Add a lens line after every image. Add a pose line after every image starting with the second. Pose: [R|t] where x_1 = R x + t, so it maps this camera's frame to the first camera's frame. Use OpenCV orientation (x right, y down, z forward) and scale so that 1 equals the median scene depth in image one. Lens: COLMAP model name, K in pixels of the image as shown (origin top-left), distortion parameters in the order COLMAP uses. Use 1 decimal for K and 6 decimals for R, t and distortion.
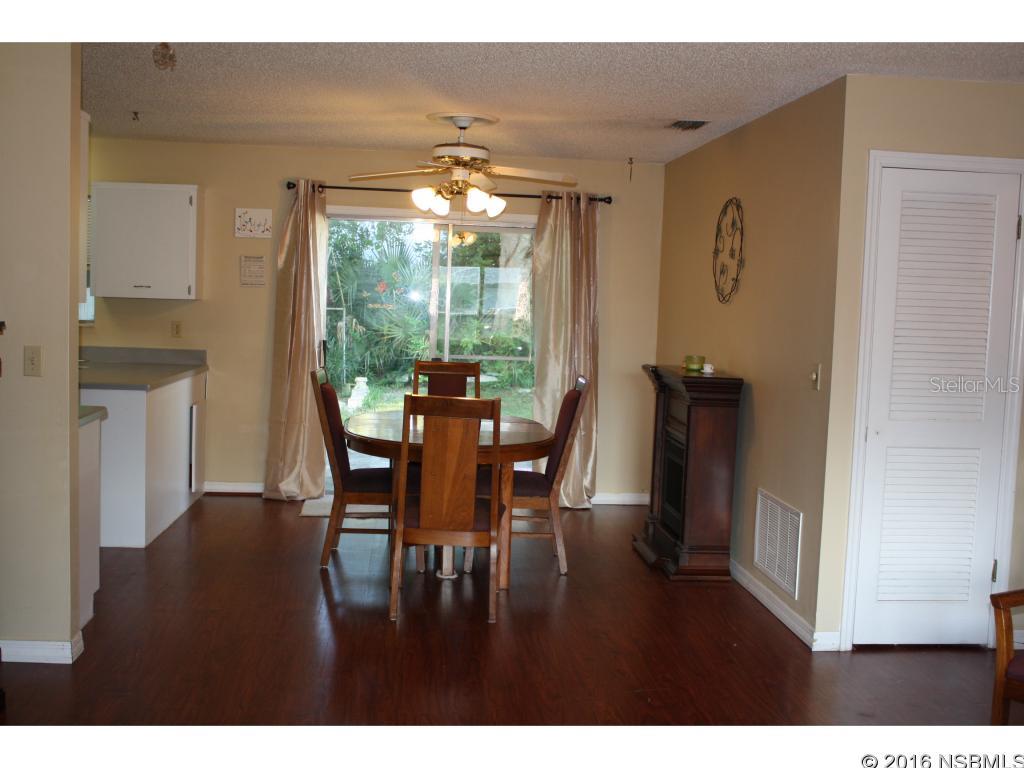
lens RADIAL K [[1148.0, 0, 512.0], [0, 1148.0, 384.0], [0, 0, 1]] dist [-0.075270, 0.012750]
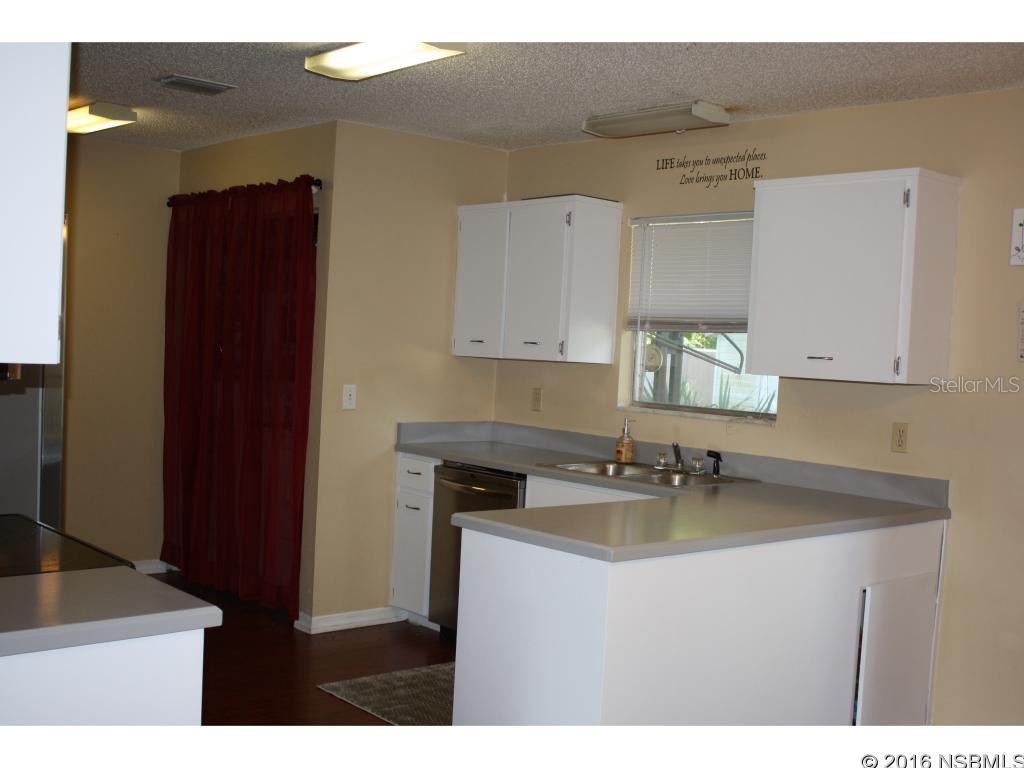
lens RADIAL K [[1163.0, 0, 512.0], [0, 1163.0, 384.0], [0, 0, 1]] dist [-0.068605, 0.003452]
pose [[0.600008, 0.023496, -0.799649, 0.046653], [-0.087986, 0.995443, -0.036770, -0.046366], [0.795141, 0.092420, 0.599341, 0.650509]]
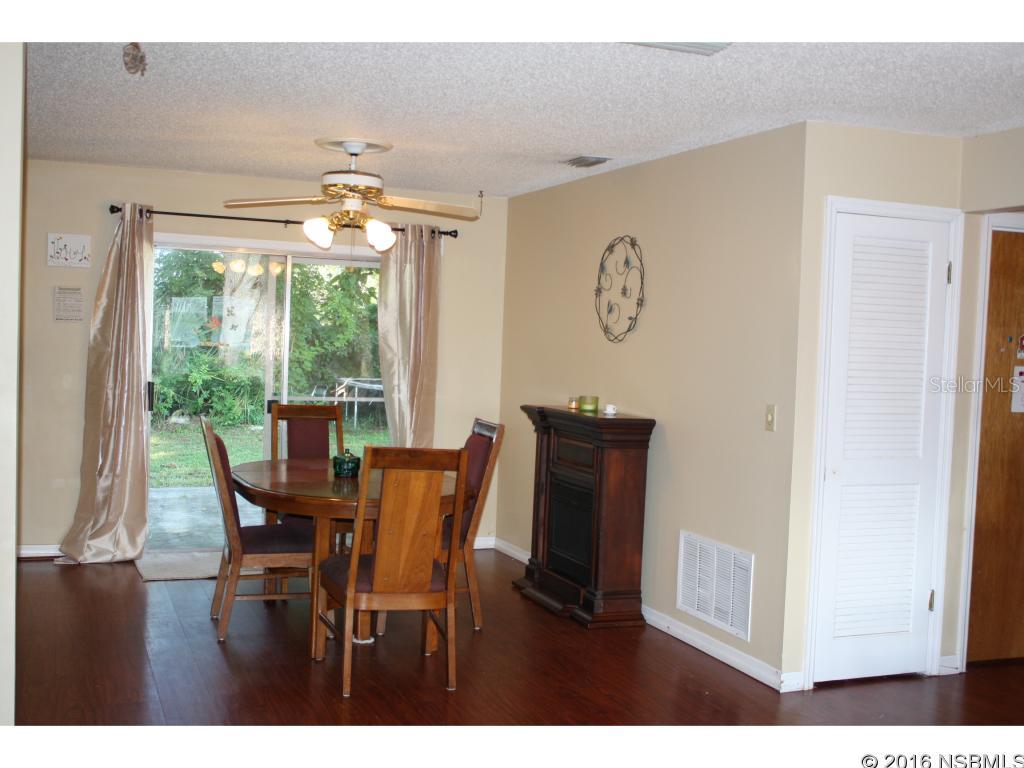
lens RADIAL K [[1163.0, 0, 512.0], [0, 1163.0, 384.0], [0, 0, 1]] dist [-0.068605, 0.003452]
pose [[0.959621, -0.011014, 0.281080, -0.187728], [0.018497, 0.999541, -0.023981, -0.012616], [-0.280687, 0.028212, 0.959385, 0.067022]]
